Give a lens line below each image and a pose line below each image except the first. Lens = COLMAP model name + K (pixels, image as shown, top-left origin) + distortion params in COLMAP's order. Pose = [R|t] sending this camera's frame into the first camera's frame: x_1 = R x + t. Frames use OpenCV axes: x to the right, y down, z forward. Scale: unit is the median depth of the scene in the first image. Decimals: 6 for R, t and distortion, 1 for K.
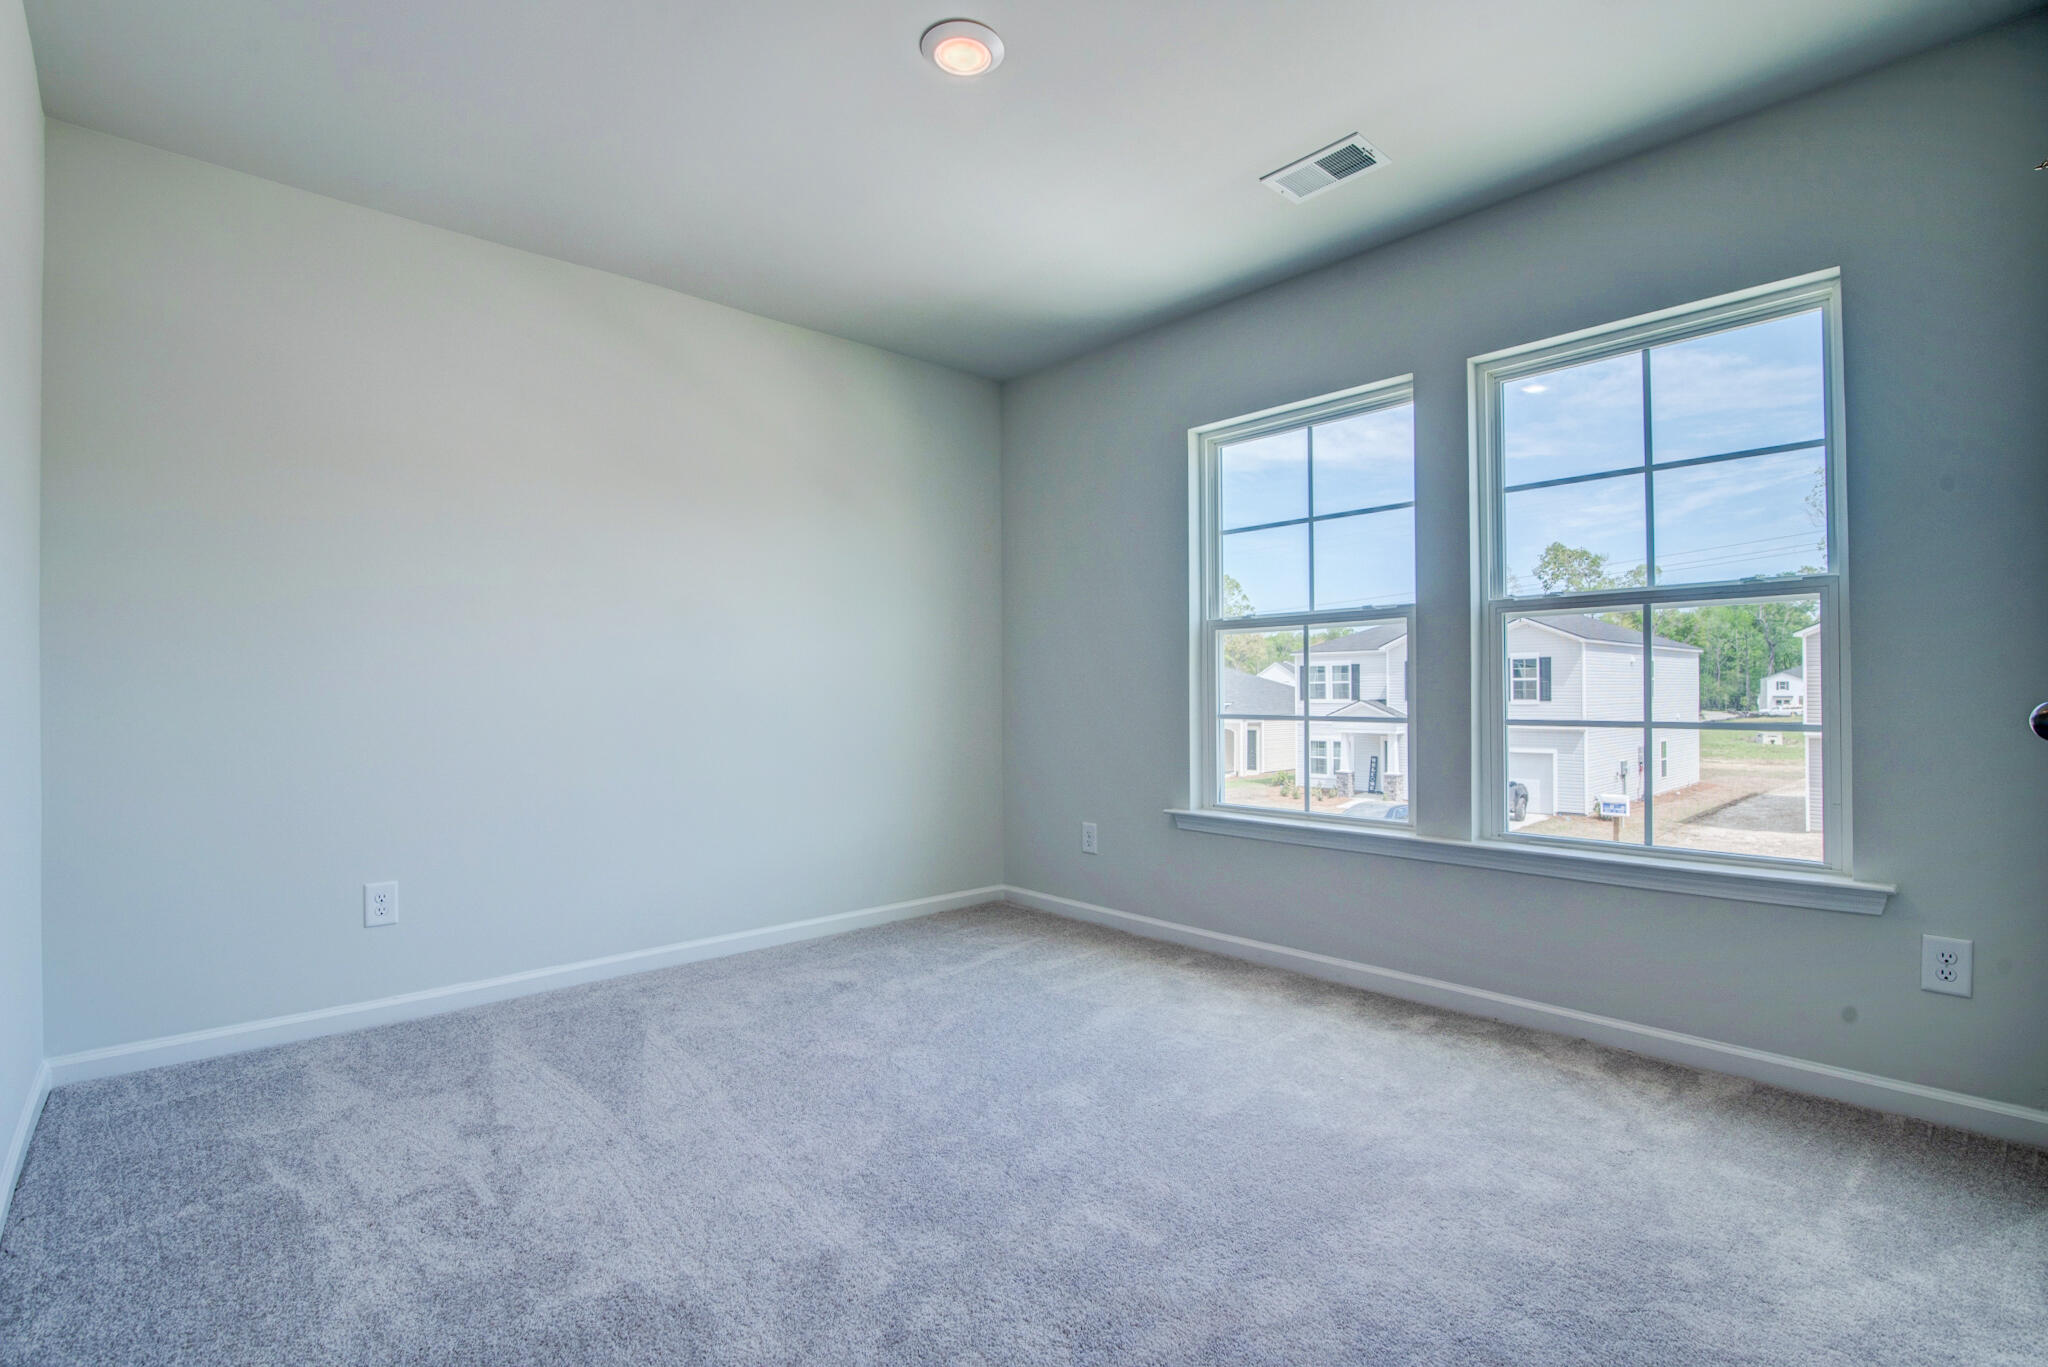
lens RADIAL K [[972.1, 0, 1024.0], [0, 972.1, 683.5], [0, 0, 1]] dist [-0.011909, -0.000577]
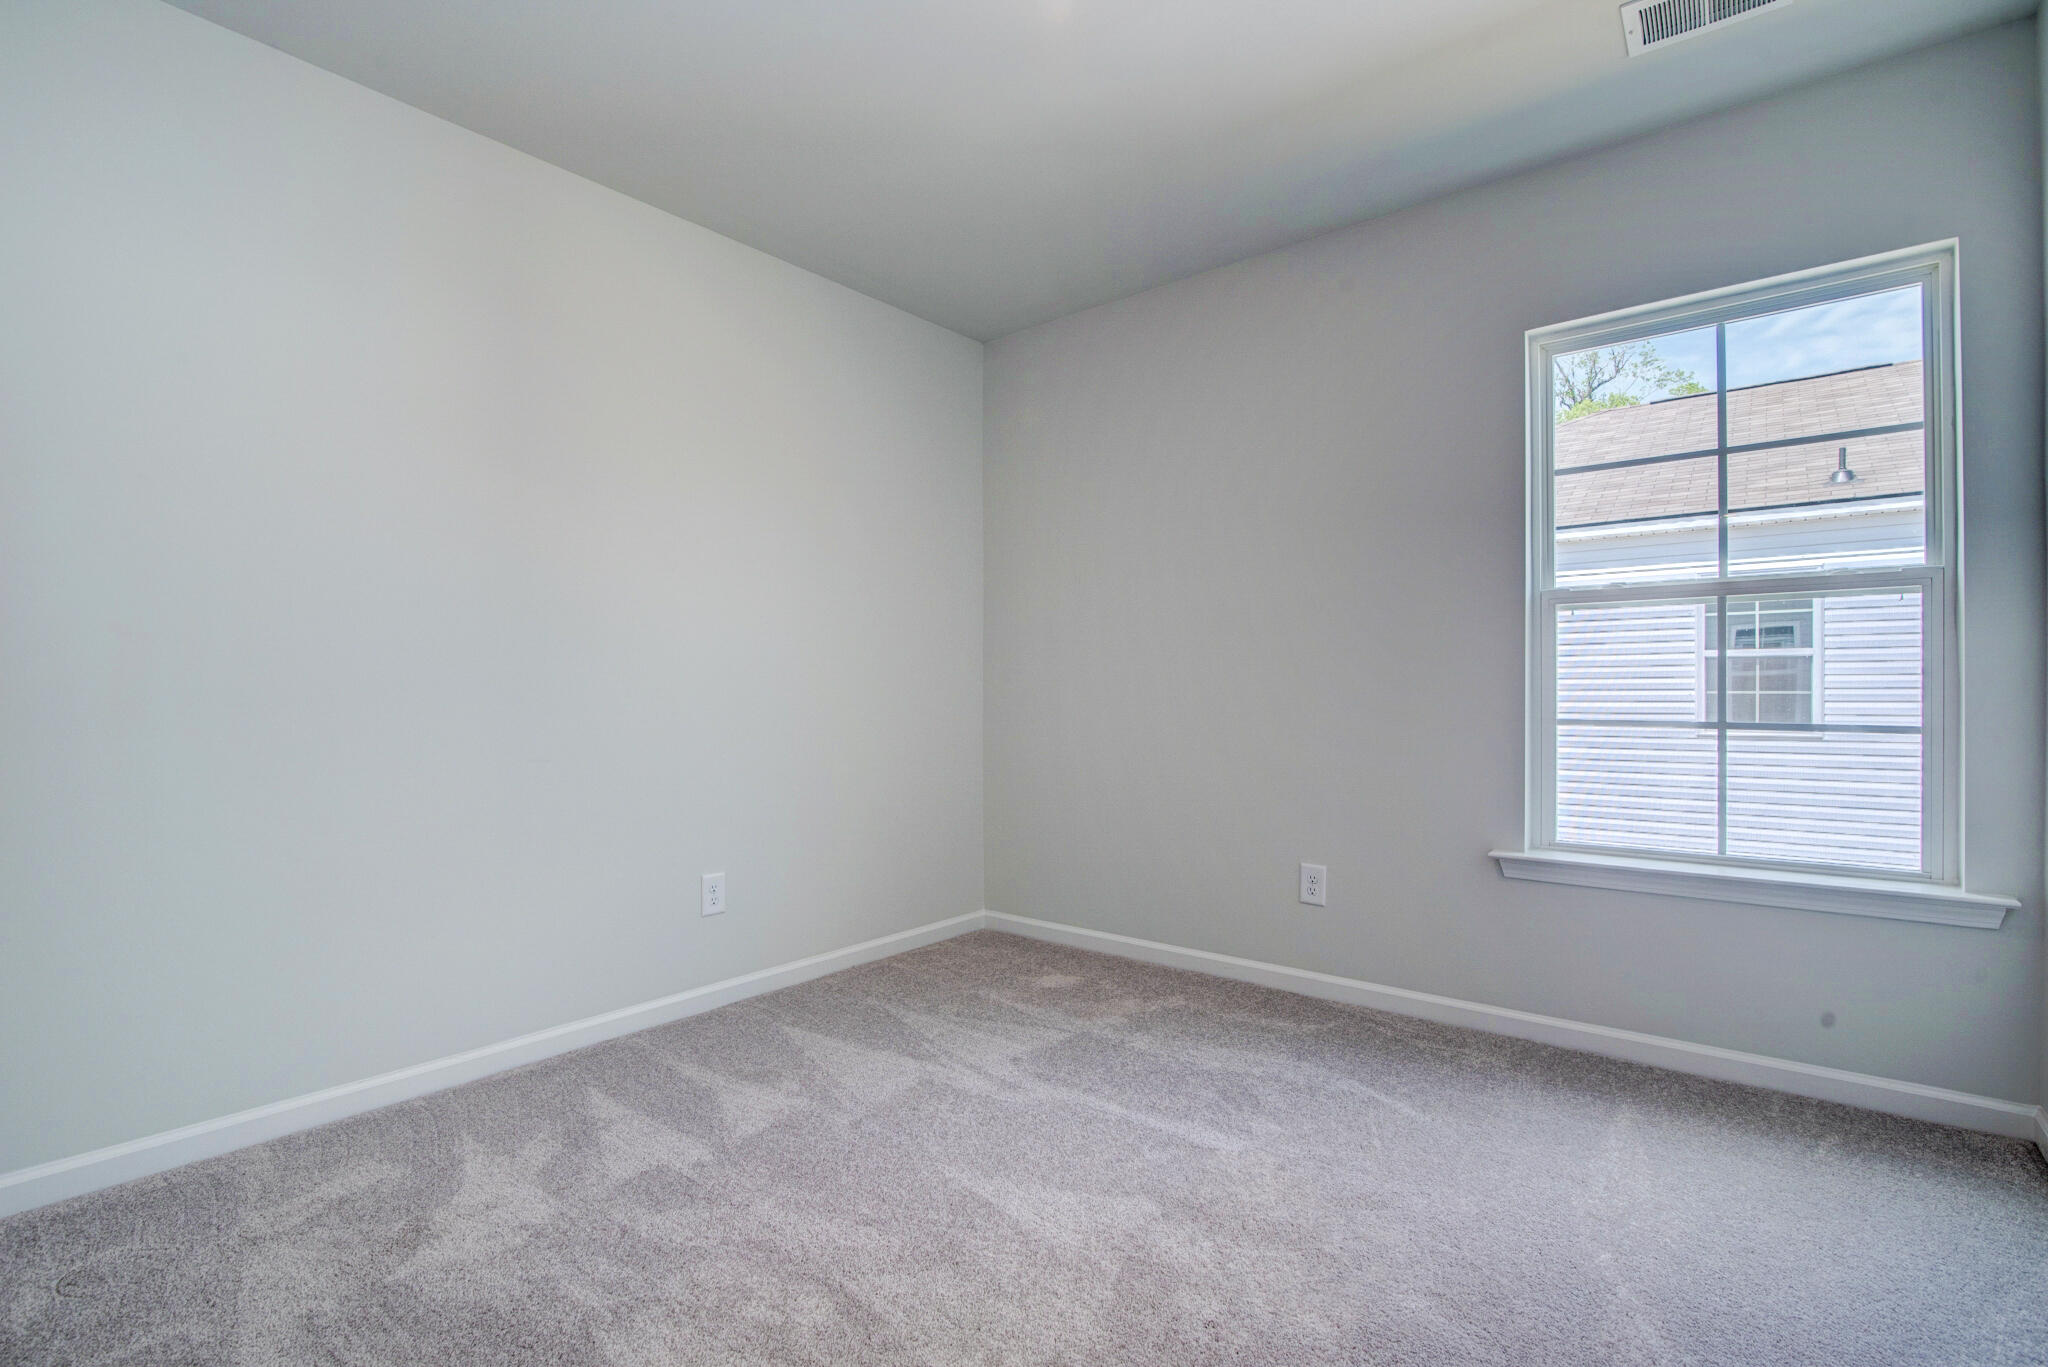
lens RADIAL K [[972.1, 0, 1024.0], [0, 972.1, 683.5], [0, 0, 1]] dist [-0.011909, -0.000577]
pose [[0.990009, 0.000802, 0.141000, -0.168835], [-0.000898, 0.999999, 0.000614, 0.002337], [-0.141000, -0.000734, 0.990009, 0.187849]]
